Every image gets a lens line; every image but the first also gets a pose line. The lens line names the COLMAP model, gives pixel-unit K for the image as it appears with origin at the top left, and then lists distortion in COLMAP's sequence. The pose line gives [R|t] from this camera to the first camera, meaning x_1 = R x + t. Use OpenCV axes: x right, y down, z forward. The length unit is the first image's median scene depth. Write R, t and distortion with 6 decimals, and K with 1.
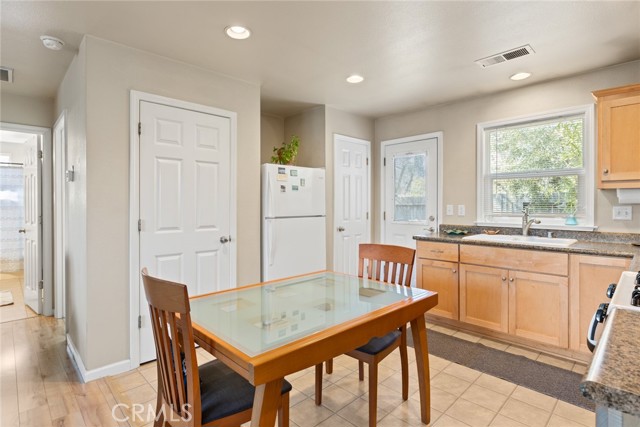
lens RADIAL K [[326.2, 0, 322.4], [0, 326.2, 209.2], [0, 0, 1]] dist [-0.006279, -0.000848]
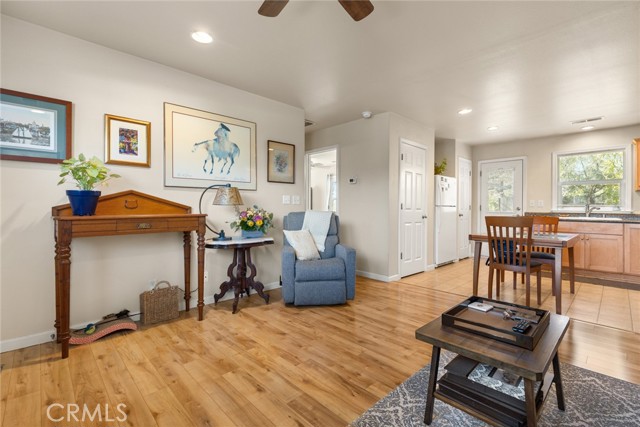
lens RADIAL K [[289.3, 0, 317.5], [0, 289.3, 207.3], [0, 0, 1]] dist [-0.001321, -0.000009]
pose [[0.999857, 0.008399, -0.014662, -0.826677], [-0.008636, 0.999831, -0.016221, 0.068463], [0.014523, 0.016346, 0.999761, -0.594572]]
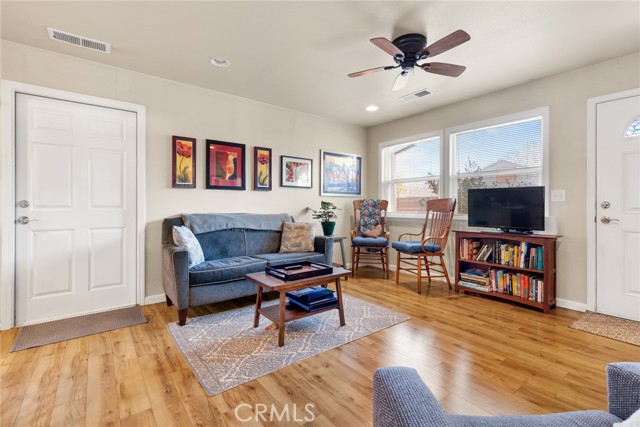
lens RADIAL K [[289.3, 0, 318.2], [0, 289.3, 206.1], [0, 0, 1]] dist [-0.001321, -0.000009]
pose [[-0.992773, 0.000839, 0.120007, -0.691727], [0.002256, 0.999929, 0.011669, 0.052970], [-0.119988, 0.011855, -0.992705, 0.636907]]
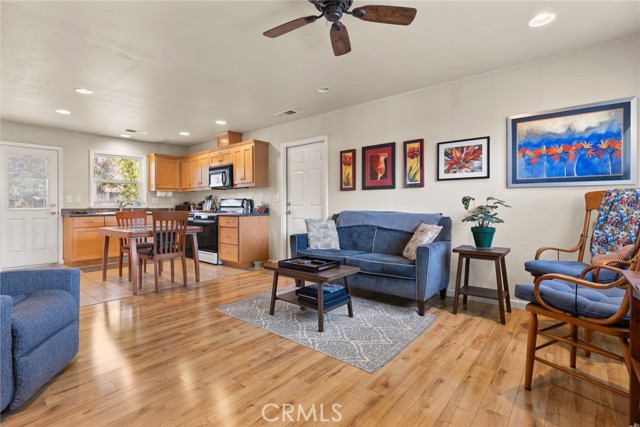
lens RADIAL K [[302.8, 0, 323.7], [0, 302.8, 205.6], [0, 0, 1]] dist [-0.000434, -0.001710]
pose [[-0.103052, -0.000454, 0.994676, -1.433893], [0.017450, 0.999845, 0.002264, 0.062347], [-0.994523, 0.017590, -0.103028, -0.081485]]
